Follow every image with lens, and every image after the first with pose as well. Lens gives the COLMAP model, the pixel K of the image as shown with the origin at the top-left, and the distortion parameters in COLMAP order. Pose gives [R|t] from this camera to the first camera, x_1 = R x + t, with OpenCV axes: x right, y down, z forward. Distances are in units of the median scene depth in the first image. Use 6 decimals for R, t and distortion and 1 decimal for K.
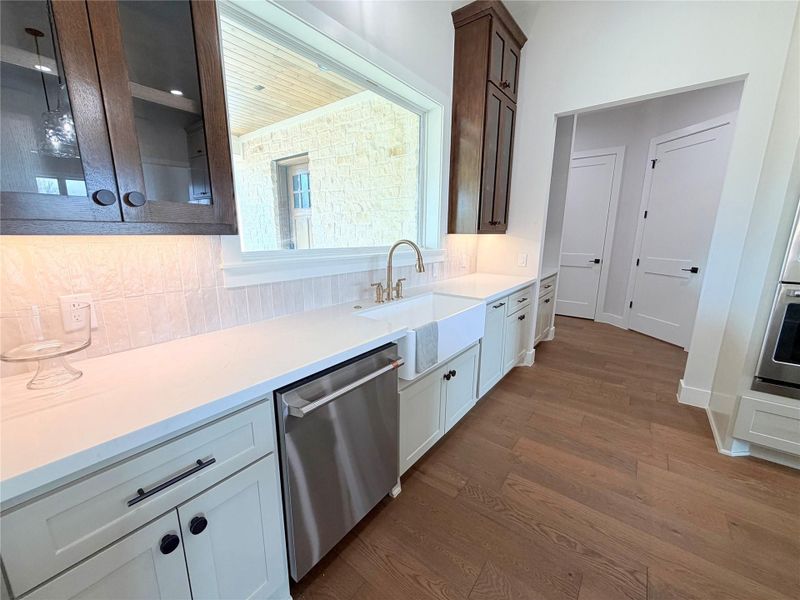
lens RADIAL K [[318.4, 0, 398.8], [0, 318.4, 300.3], [0, 0, 1]] dist [0.002912, -0.000875]
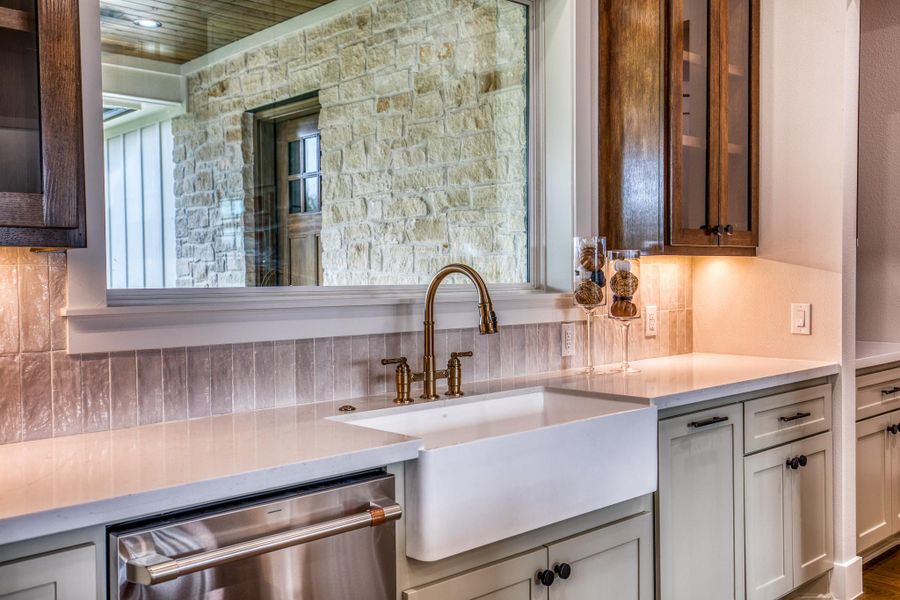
lens RADIAL K [[842.7, 0, 446.8], [0, 842.7, 300.0], [0, 0, 1]] dist [0.036384, 0.000000]
pose [[0.986374, -0.010179, -0.164205, 0.149840], [-0.019190, 0.984153, -0.176281, 0.055652], [0.163397, 0.177030, 0.970547, -0.127240]]
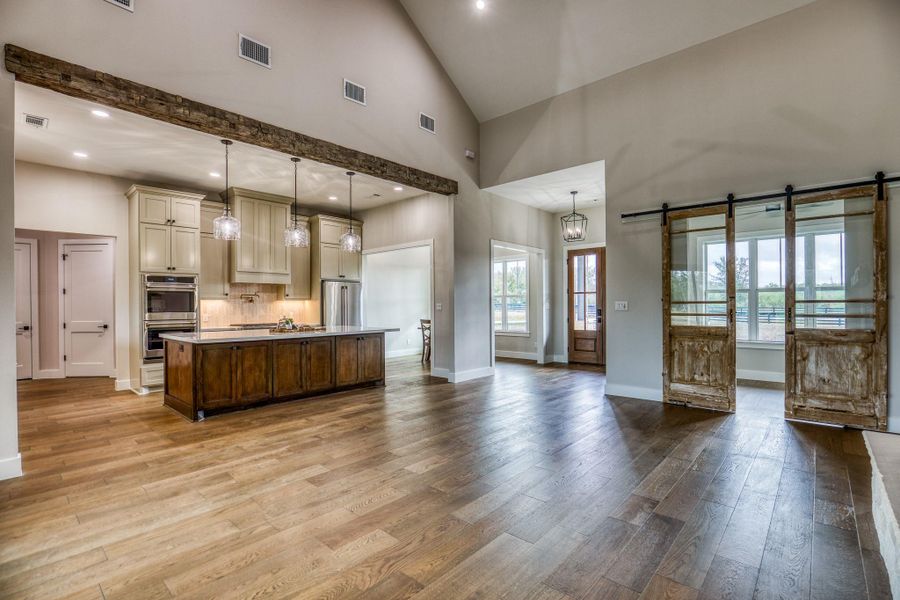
lens RADIAL K [[418.0, 0, 448.7], [0, 418.0, 305.5], [0, 0, 1]] dist [-0.025892, 0.000132]
pose [[0.078985, -0.004465, 0.996866, -1.353025], [0.216054, 0.976298, -0.012746, 0.274546], [-0.973181, 0.216383, 0.078078, -1.178657]]
